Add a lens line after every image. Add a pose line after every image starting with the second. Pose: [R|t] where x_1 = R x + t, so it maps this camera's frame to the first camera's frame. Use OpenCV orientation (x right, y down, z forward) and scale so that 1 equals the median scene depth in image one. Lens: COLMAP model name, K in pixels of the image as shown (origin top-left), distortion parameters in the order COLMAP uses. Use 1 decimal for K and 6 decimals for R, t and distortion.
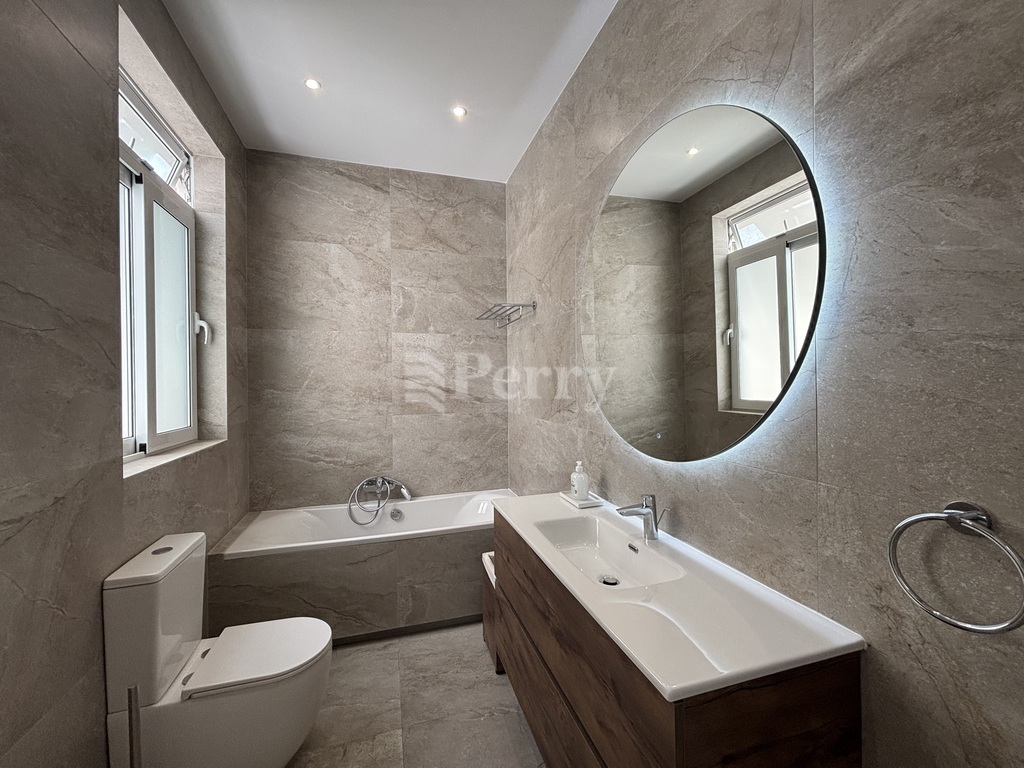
lens RADIAL K [[413.0, 0, 516.6], [0, 413.0, 381.8], [0, 0, 1]] dist [-0.002721, 0.000146]
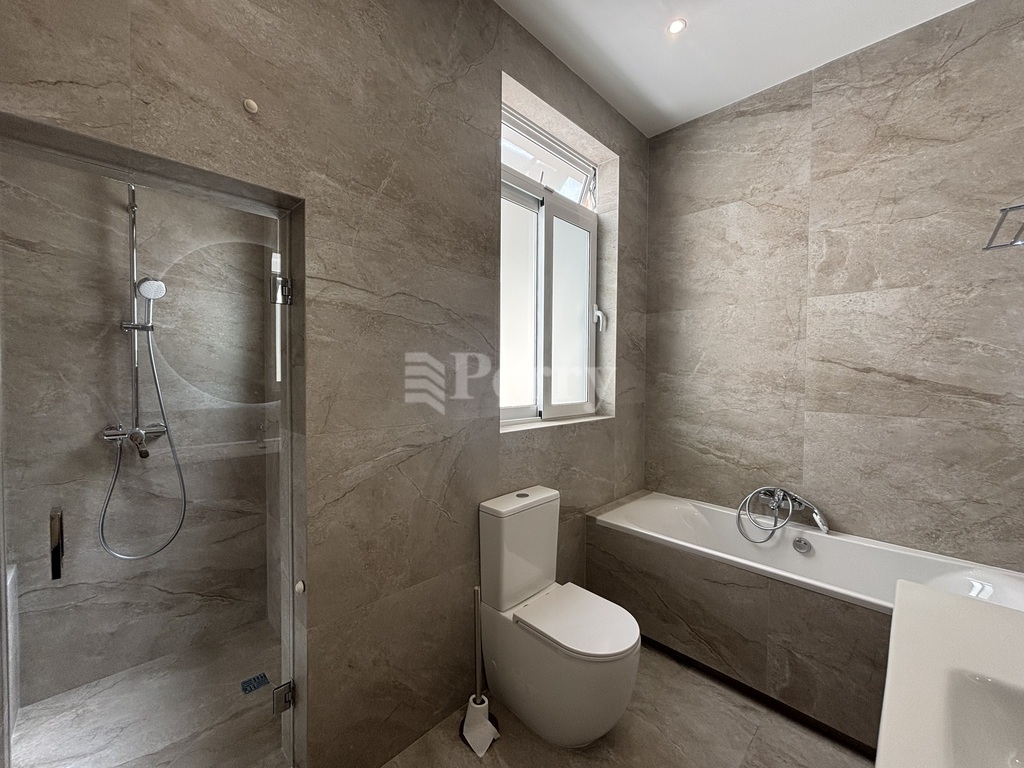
lens RADIAL K [[413.0, 0, 511.6], [0, 413.0, 382.0], [0, 0, 1]] dist [-0.002721, 0.000146]
pose [[0.453428, 0.031773, -0.890726, 0.132604], [-0.011292, 0.999489, 0.029905, 0.015802], [0.891221, -0.003502, 0.453555, 0.233002]]
